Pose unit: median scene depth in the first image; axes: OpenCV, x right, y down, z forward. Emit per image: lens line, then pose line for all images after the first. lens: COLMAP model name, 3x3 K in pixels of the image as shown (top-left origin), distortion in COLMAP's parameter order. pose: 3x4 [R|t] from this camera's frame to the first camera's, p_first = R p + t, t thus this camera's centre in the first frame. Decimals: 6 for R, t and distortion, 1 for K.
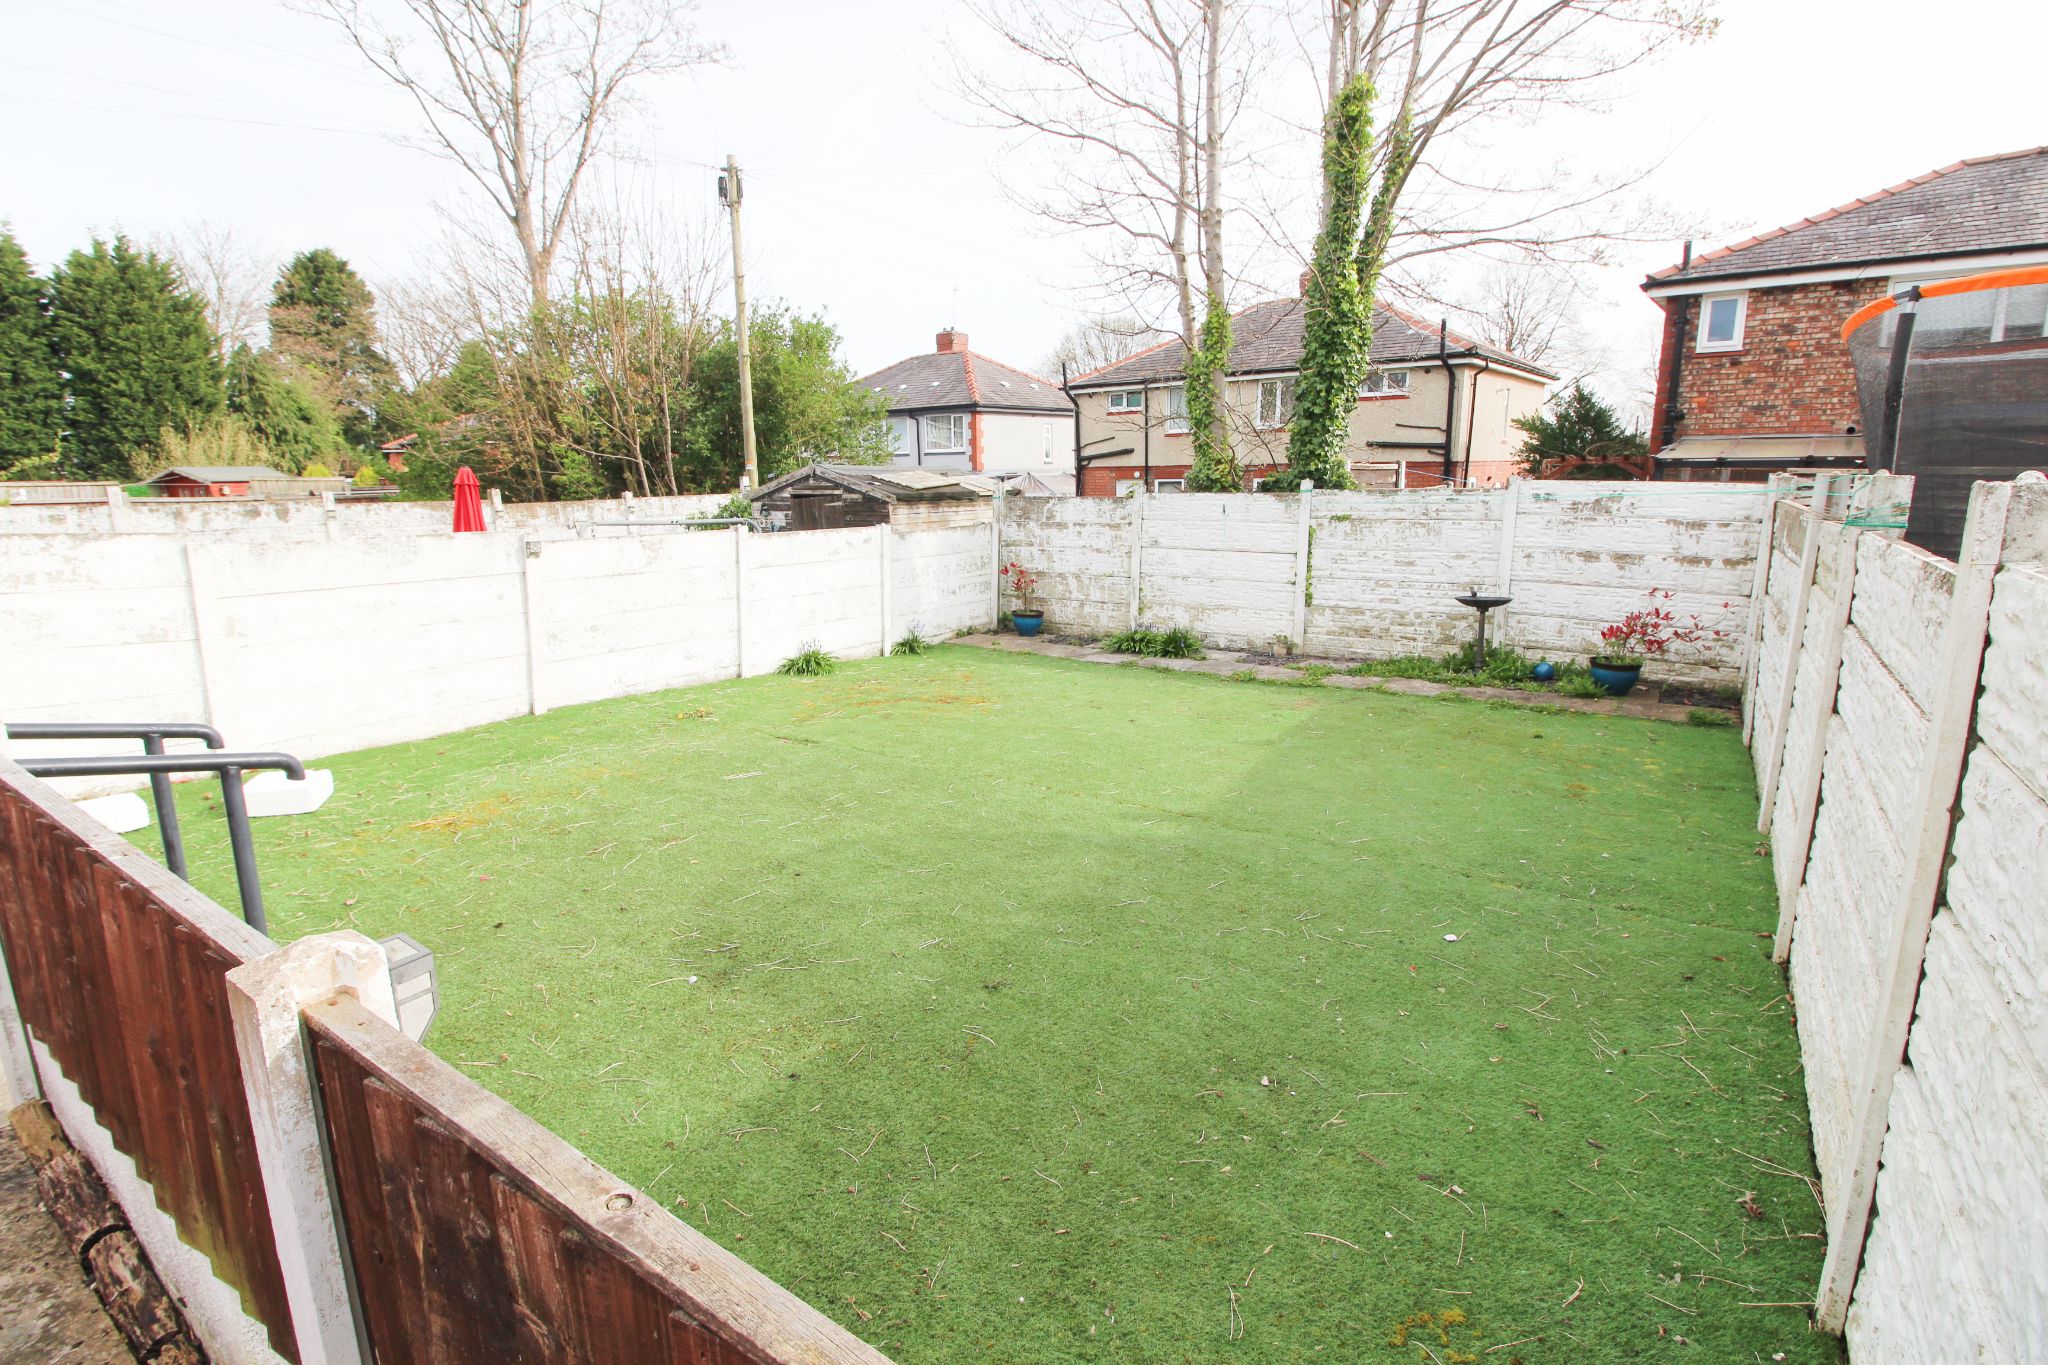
lens RADIAL K [[953.9, 0, 1024.0], [0, 953.9, 682.5], [0, 0, 1]] dist [0.011220, -0.028073]
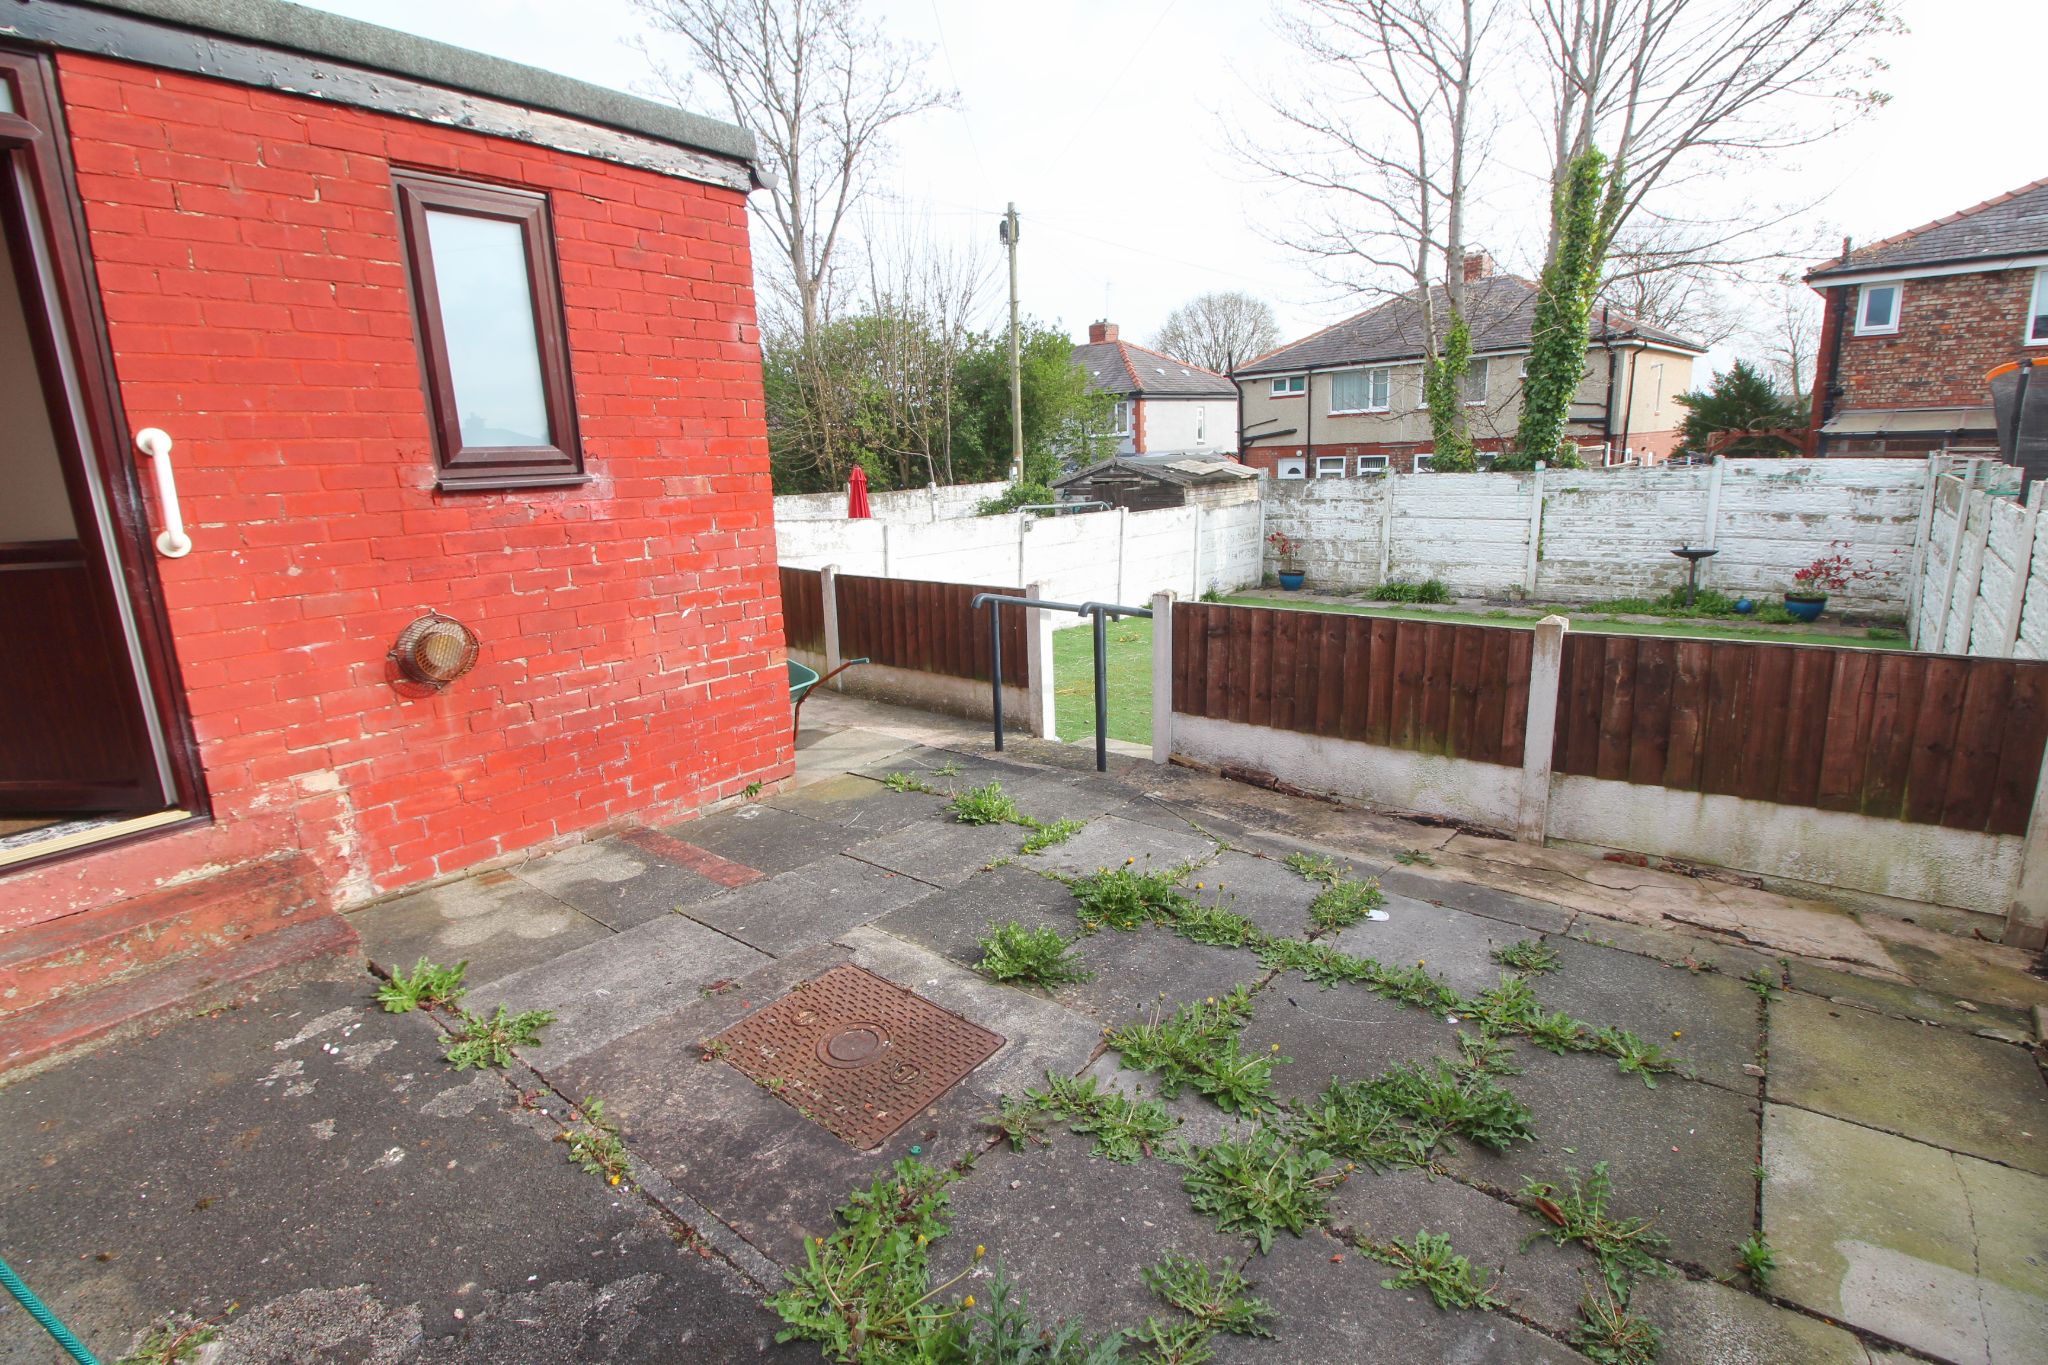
lens RADIAL K [[955.4, 0, 1020.3], [0, 955.4, 681.4], [0, 0, 1]] dist [0.001161, -0.016151]
pose [[0.995859, -0.006468, -0.090680, -0.242849], [0.008394, 0.999747, 0.020869, 0.042006], [0.090522, -0.021544, 0.995661, -0.288206]]
